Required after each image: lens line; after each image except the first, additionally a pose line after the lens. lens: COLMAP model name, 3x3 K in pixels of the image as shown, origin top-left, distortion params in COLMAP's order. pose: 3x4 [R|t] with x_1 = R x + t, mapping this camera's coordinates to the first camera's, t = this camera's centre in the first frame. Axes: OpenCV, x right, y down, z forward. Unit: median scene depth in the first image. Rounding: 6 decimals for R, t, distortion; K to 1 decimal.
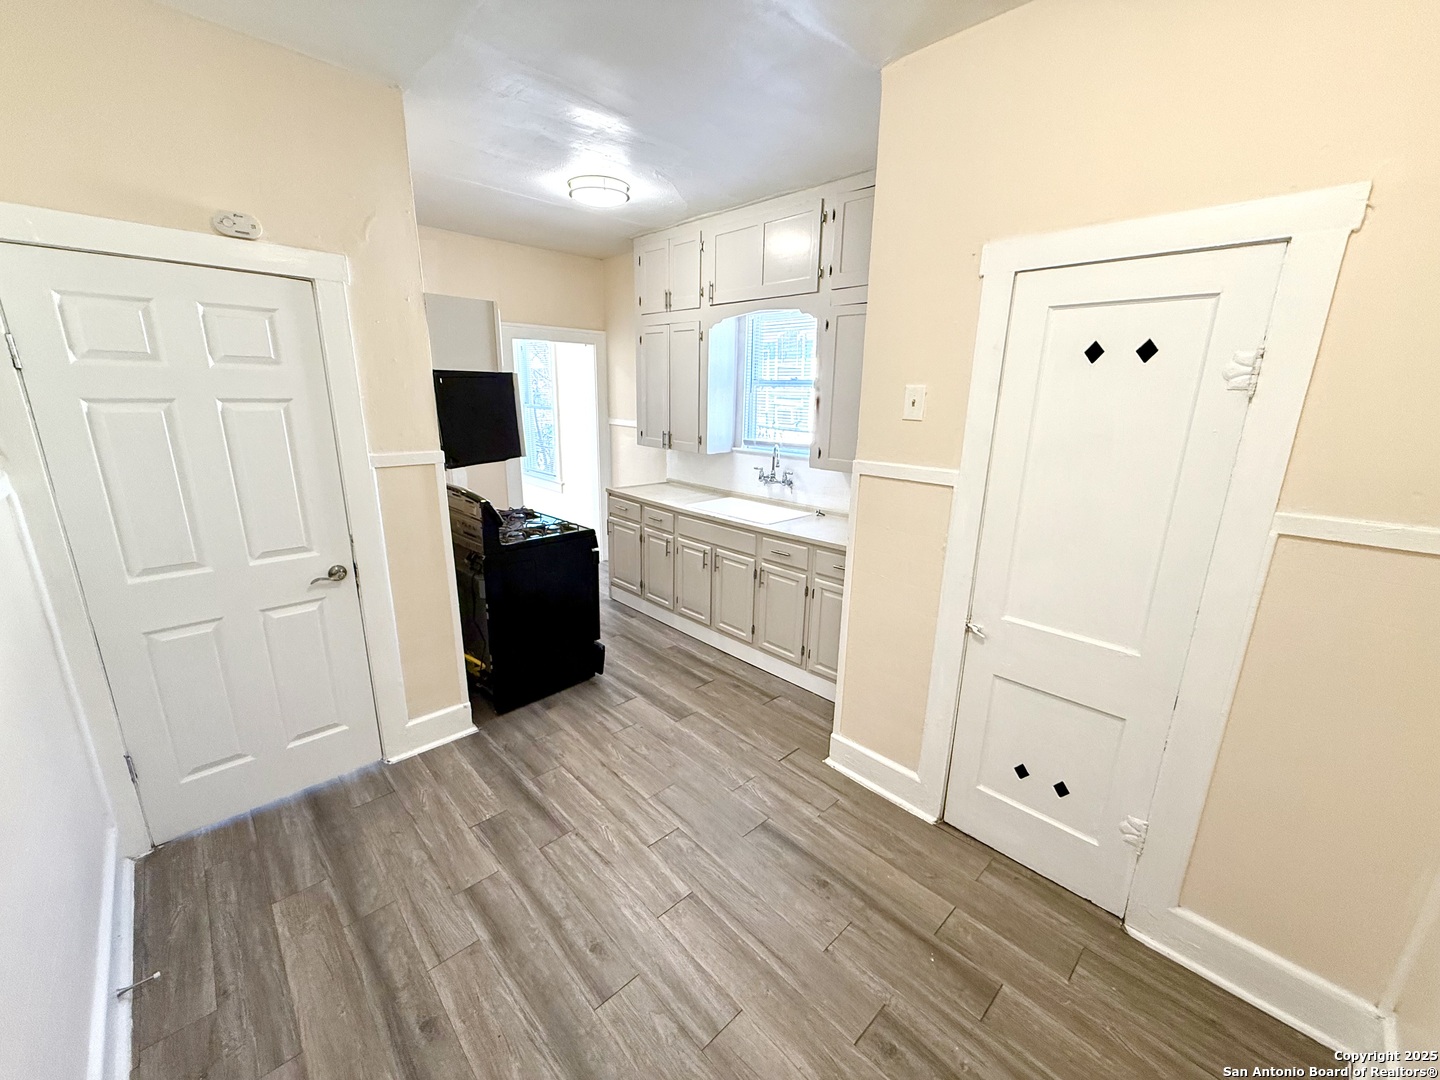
lens RADIAL K [[573.7, 0, 715.6], [0, 573.7, 540.7], [0, 0, 1]] dist [-0.001348, 0.000506]
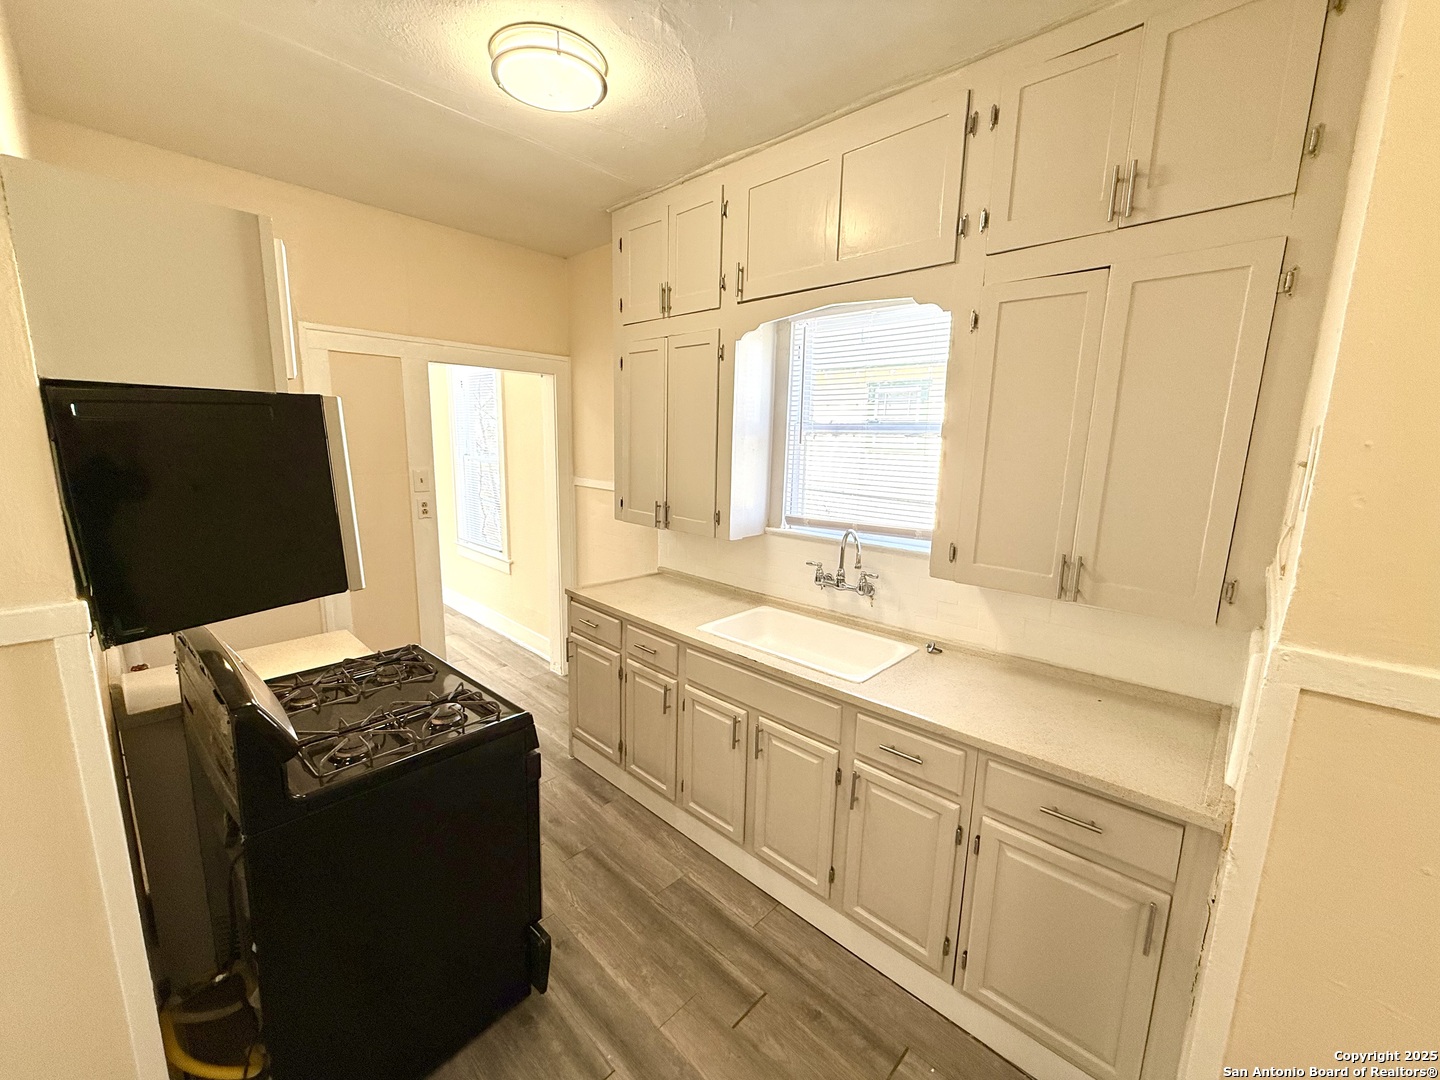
lens RADIAL K [[573.7, 0, 715.3], [0, 573.7, 540.8], [0, 0, 1]] dist [-0.001348, 0.000506]
pose [[0.998920, -0.004341, 0.046264, -0.070491], [0.008096, 0.996658, -0.081289, -0.120690], [-0.045756, 0.081576, 0.995616, 0.462633]]
